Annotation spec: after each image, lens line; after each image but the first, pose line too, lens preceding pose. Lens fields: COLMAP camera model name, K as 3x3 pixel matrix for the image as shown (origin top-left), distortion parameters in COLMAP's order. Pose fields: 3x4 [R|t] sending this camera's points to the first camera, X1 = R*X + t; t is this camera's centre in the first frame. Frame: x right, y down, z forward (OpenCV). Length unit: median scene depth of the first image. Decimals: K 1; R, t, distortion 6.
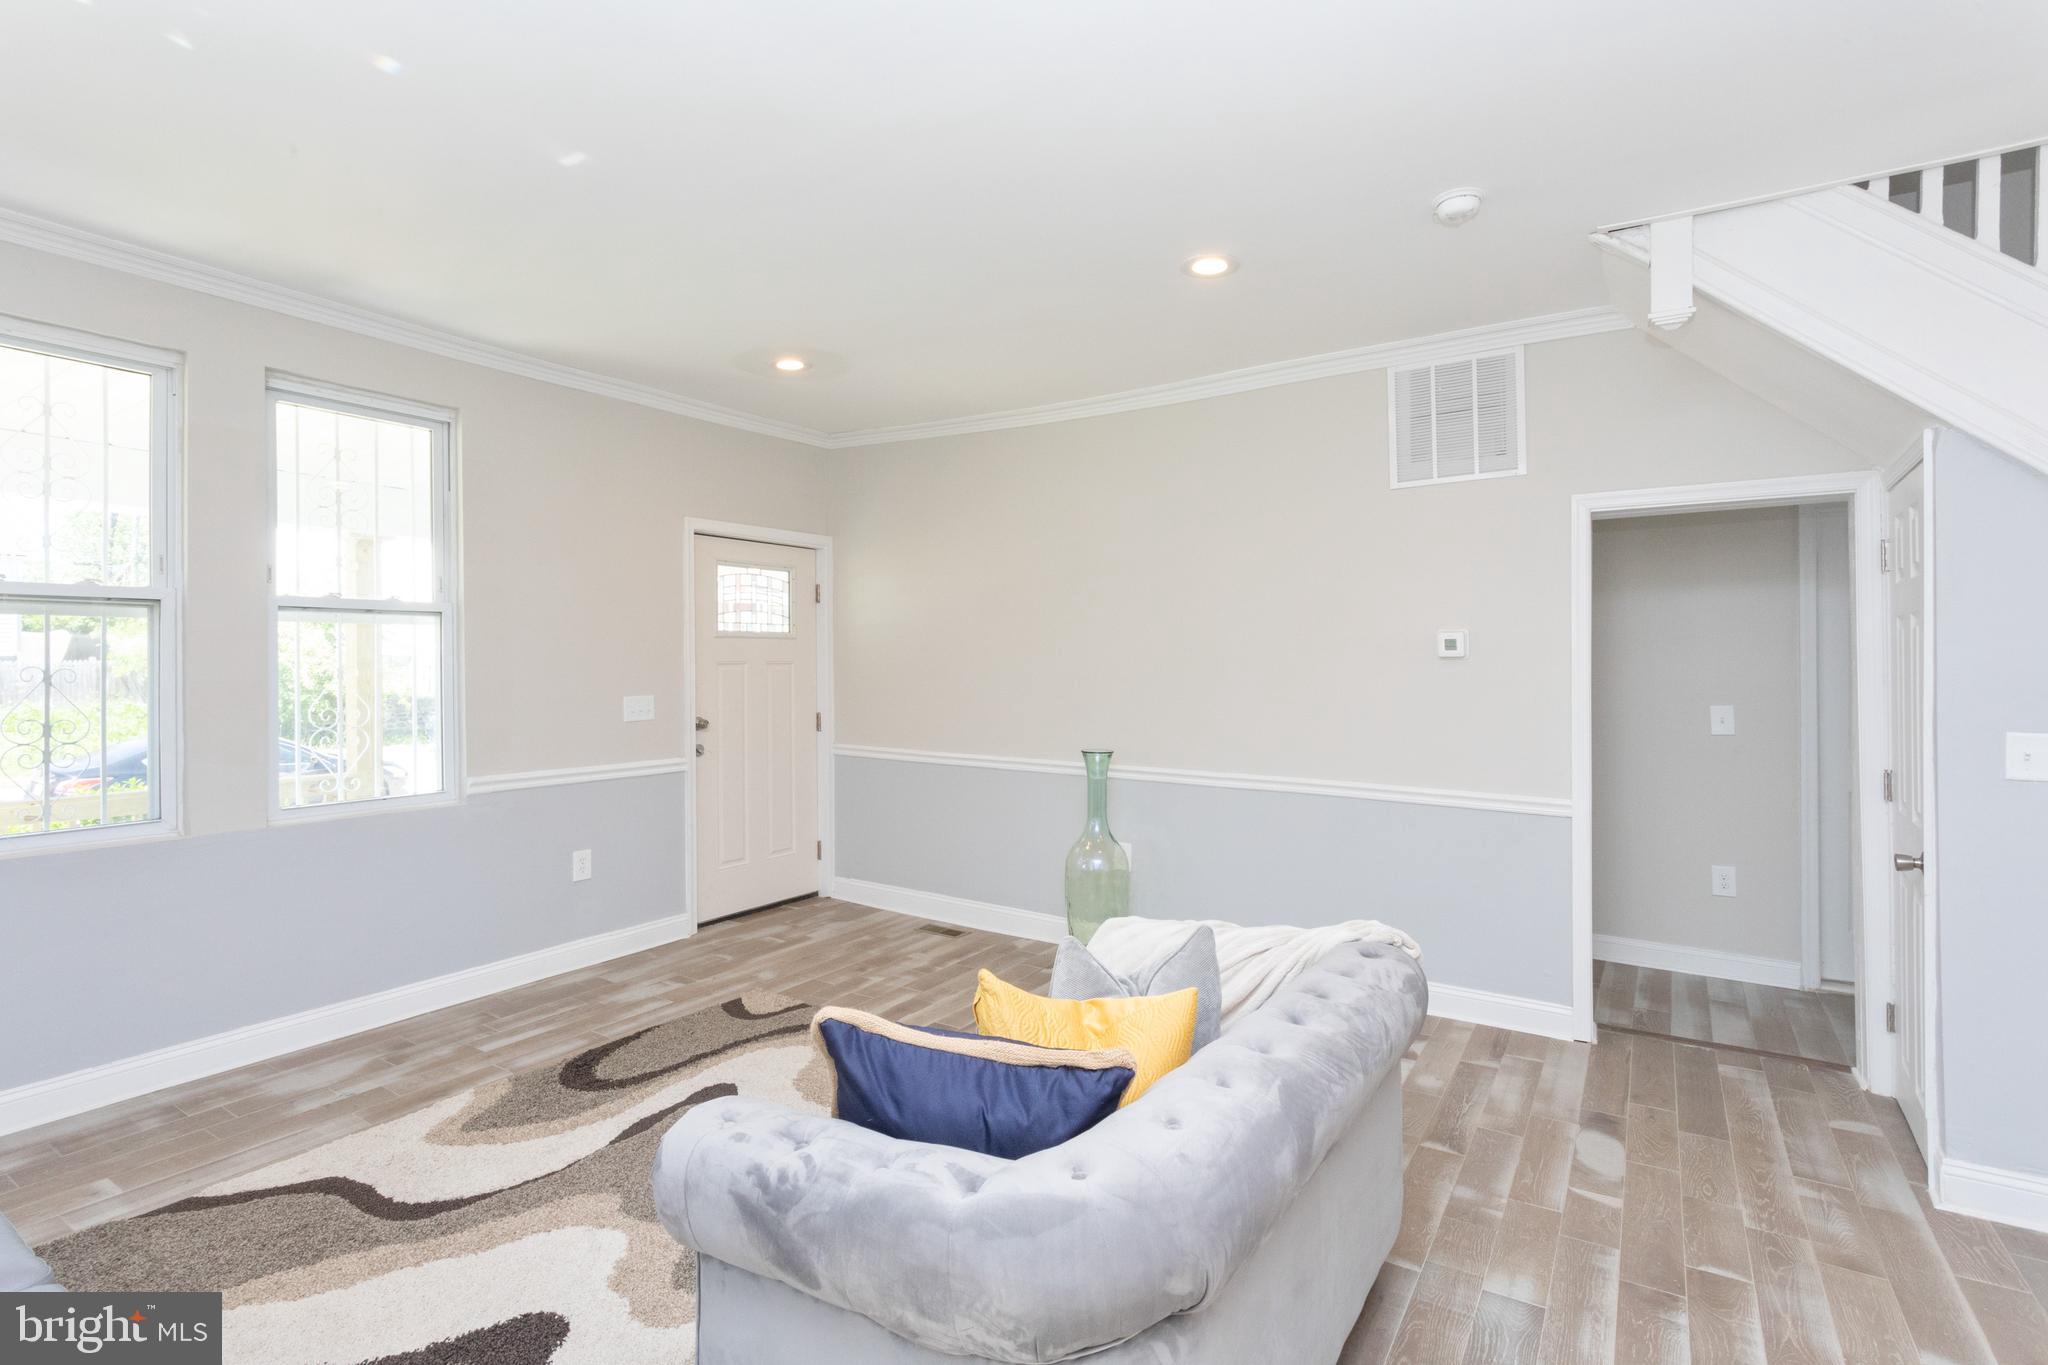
lens RADIAL K [[971.1, 0, 1015.6], [0, 971.1, 661.7], [0, 0, 1]] dist [-0.000575, 0.001506]
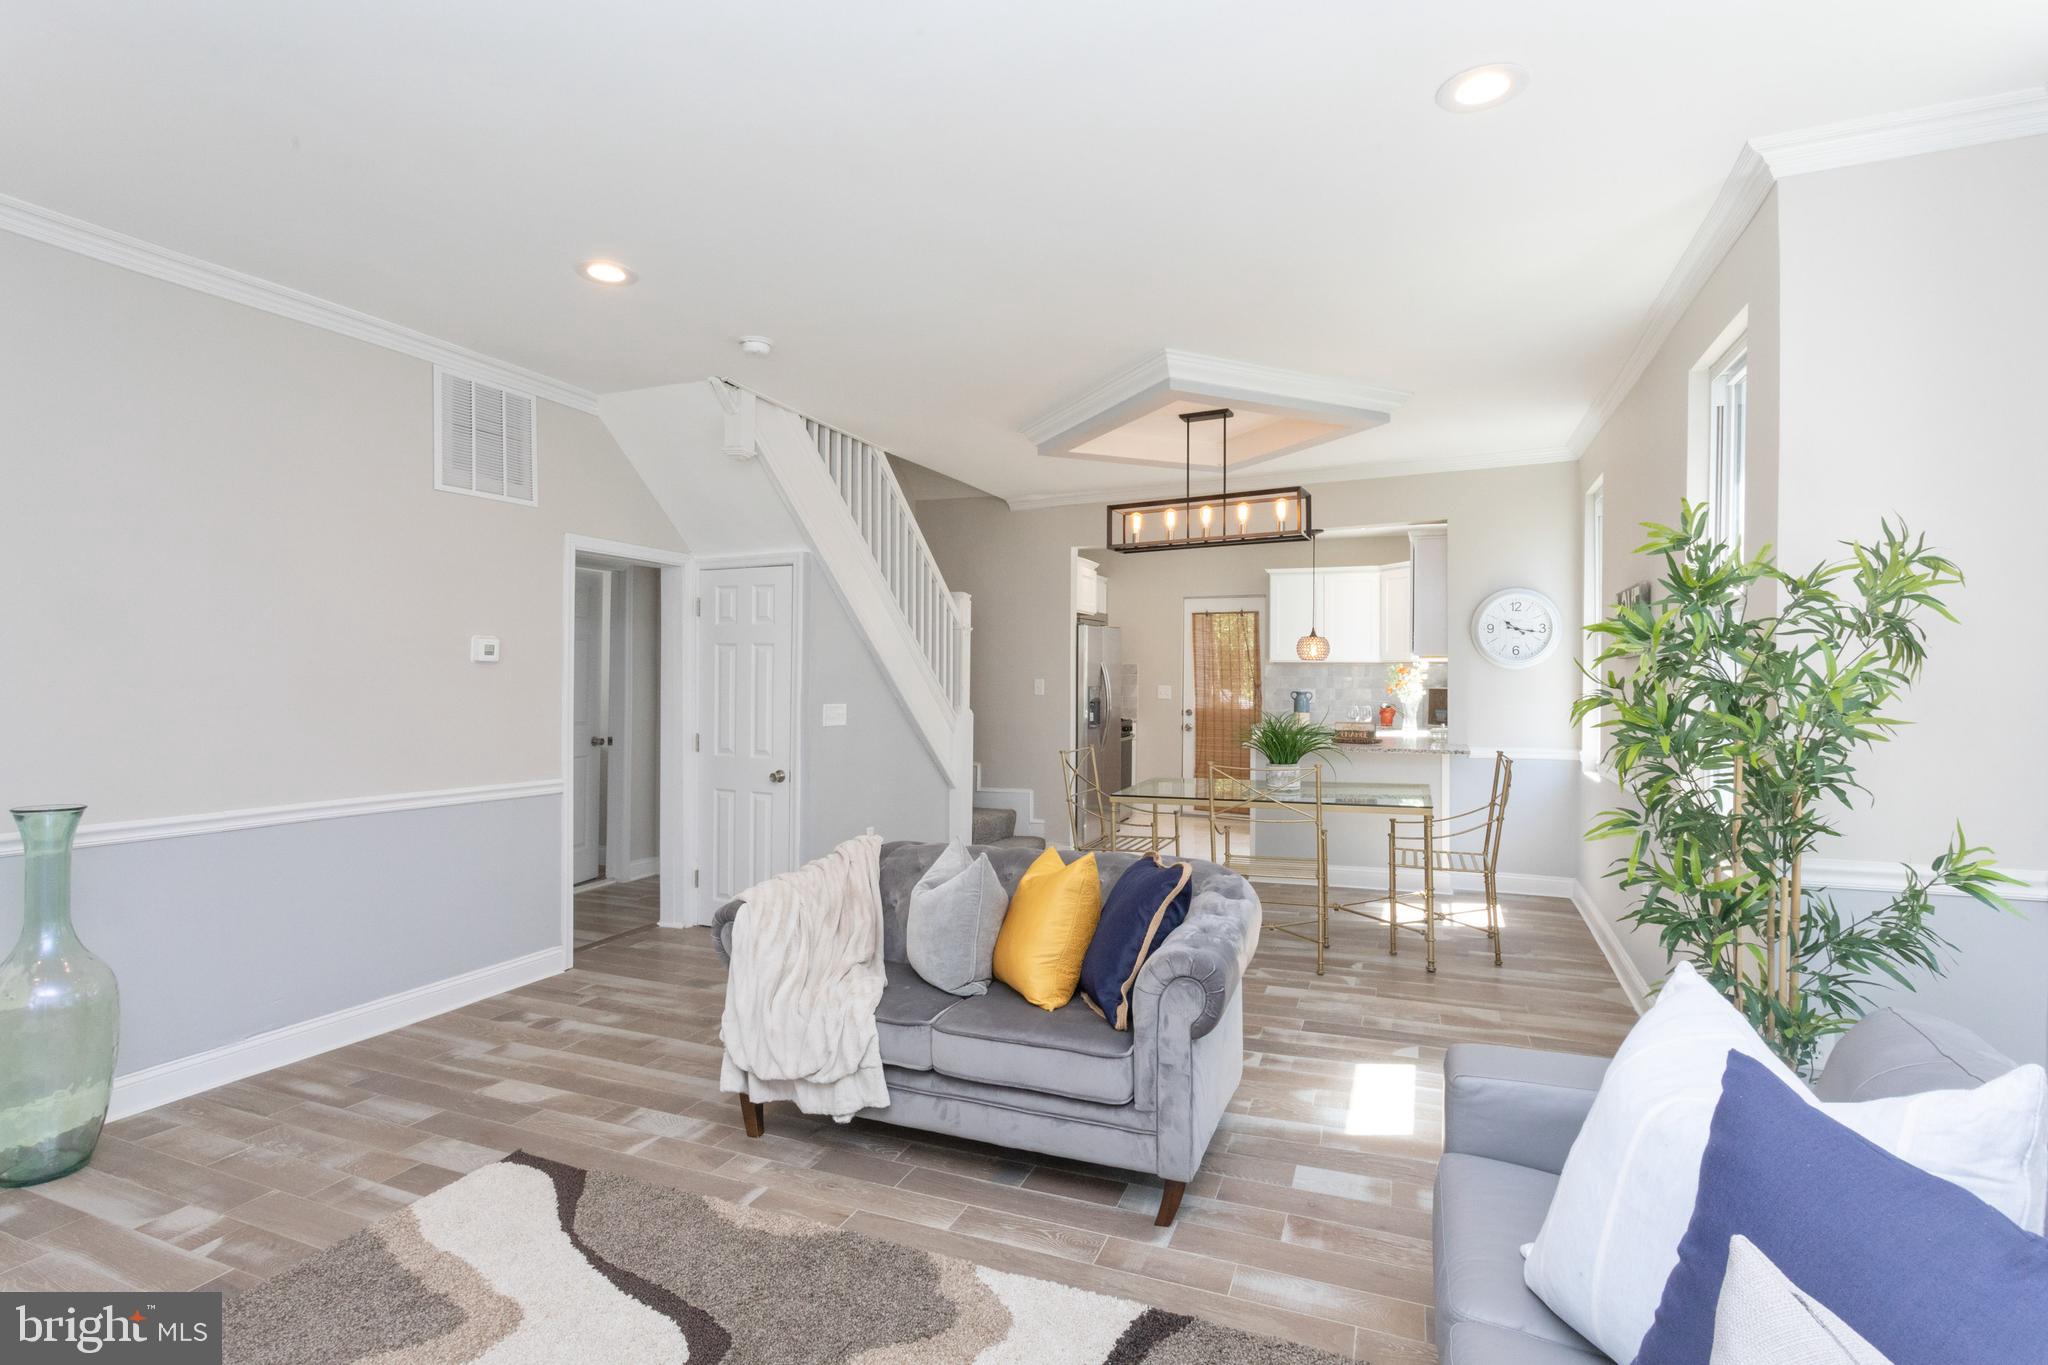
lens RADIAL K [[971.1, 0, 1020.5], [0, 971.1, 678.2], [0, 0, 1]] dist [-0.000575, 0.001506]
pose [[-0.184387, -0.000528, 0.982854, -0.704573], [-0.009233, 0.999957, -0.001195, 0.009354], [-0.982810, -0.009295, -0.184384, 0.610898]]
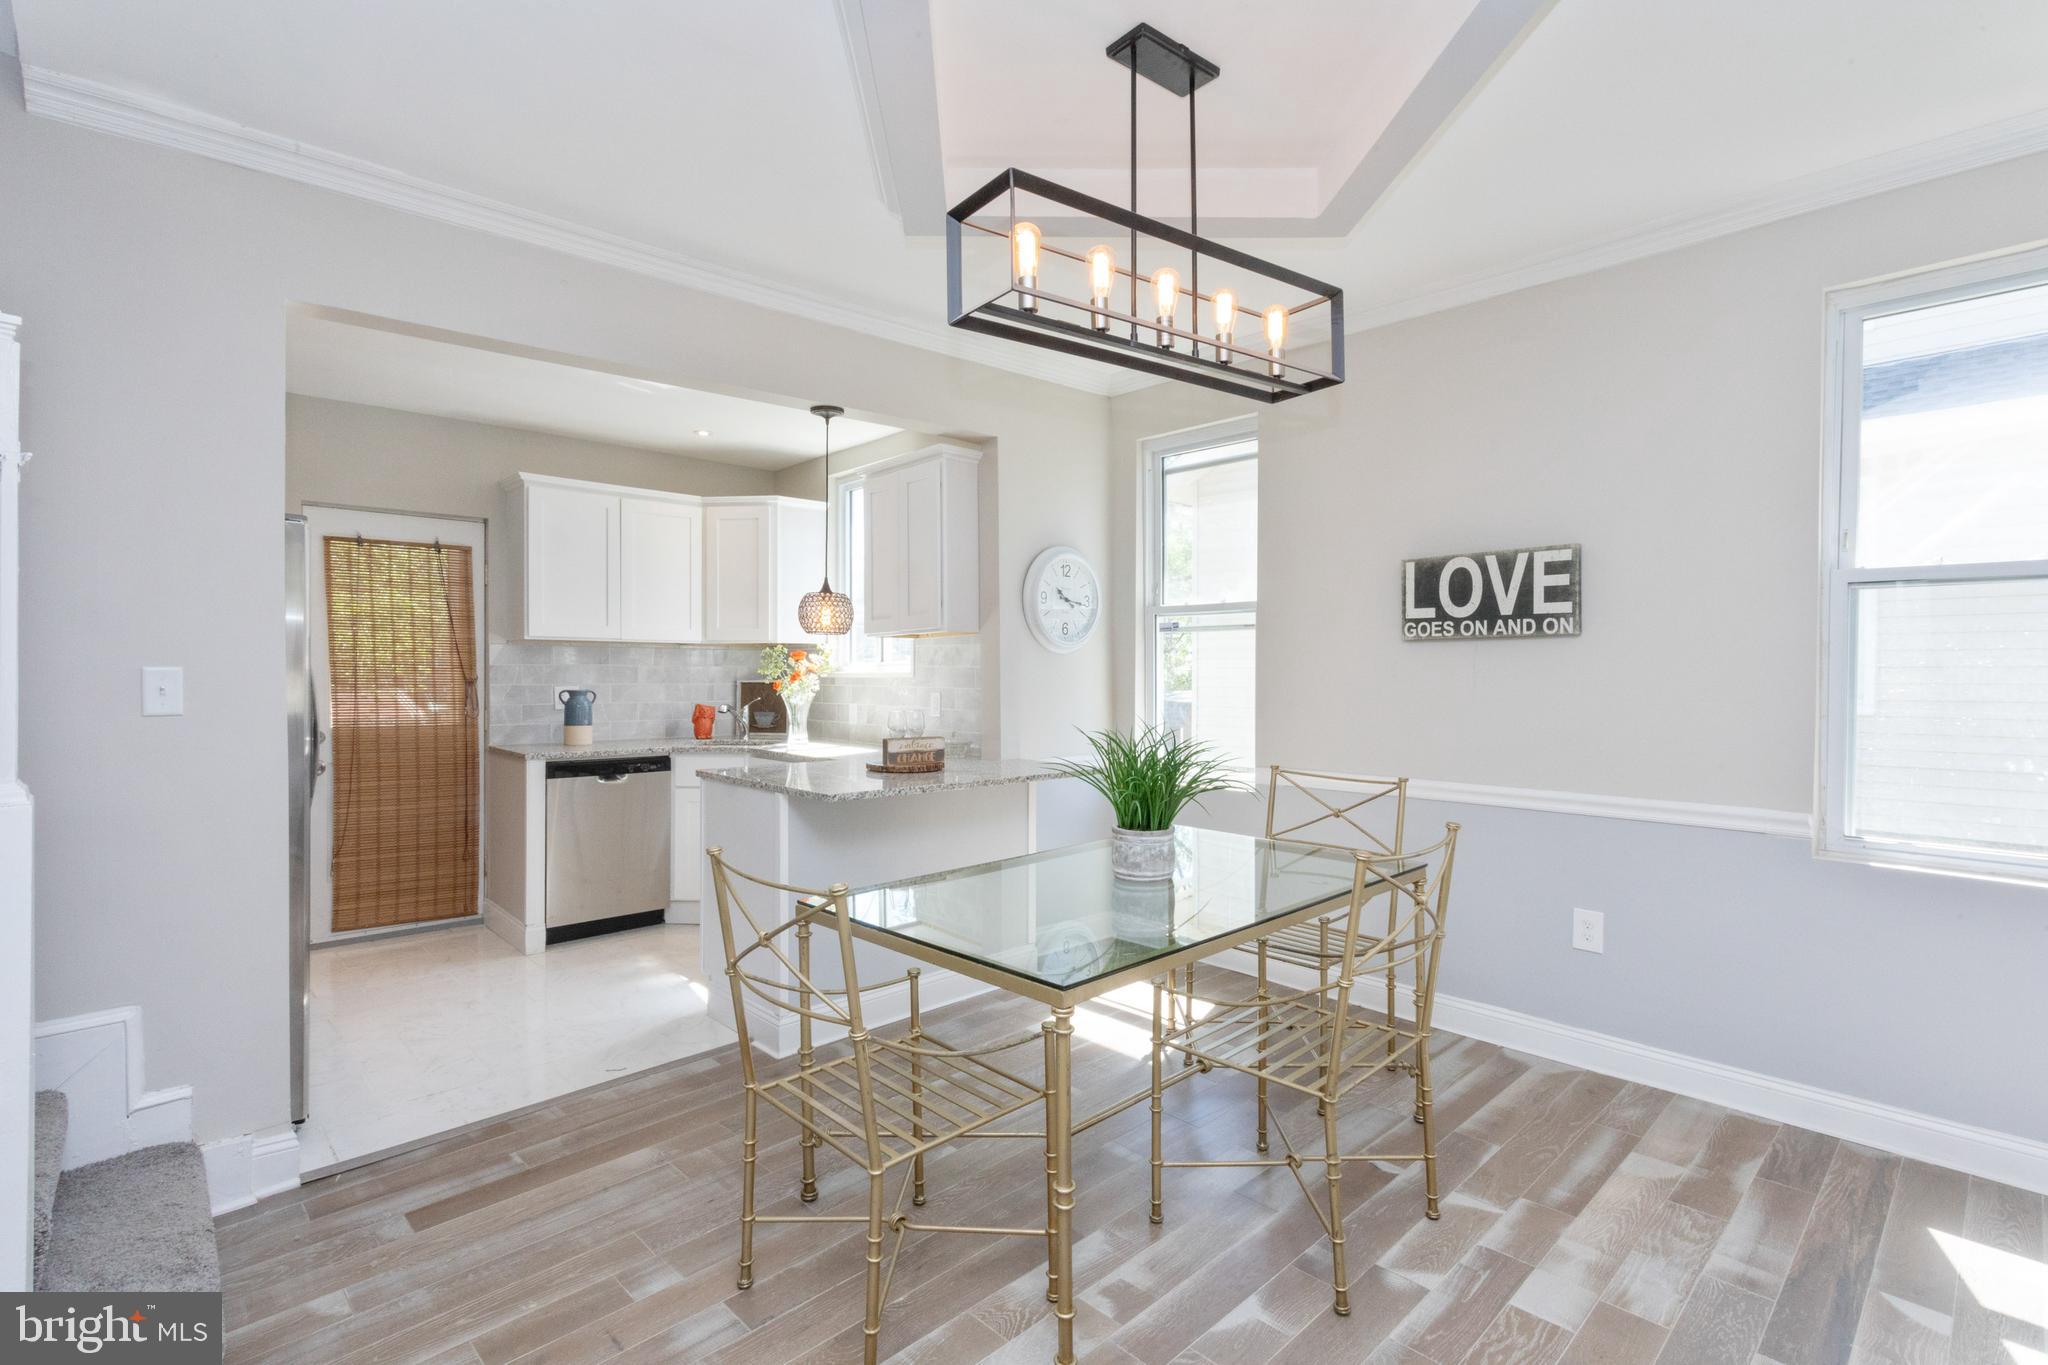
lens RADIAL K [[971.1, 0, 1014.6], [0, 971.1, 680.8], [0, 0, 1]] dist [-0.000575, 0.001506]
pose [[-0.971913, -0.001506, 0.235334, 0.440091], [-0.000934, 0.999996, 0.002540, 0.014690], [-0.235337, 0.002248, -0.971911, 0.702215]]
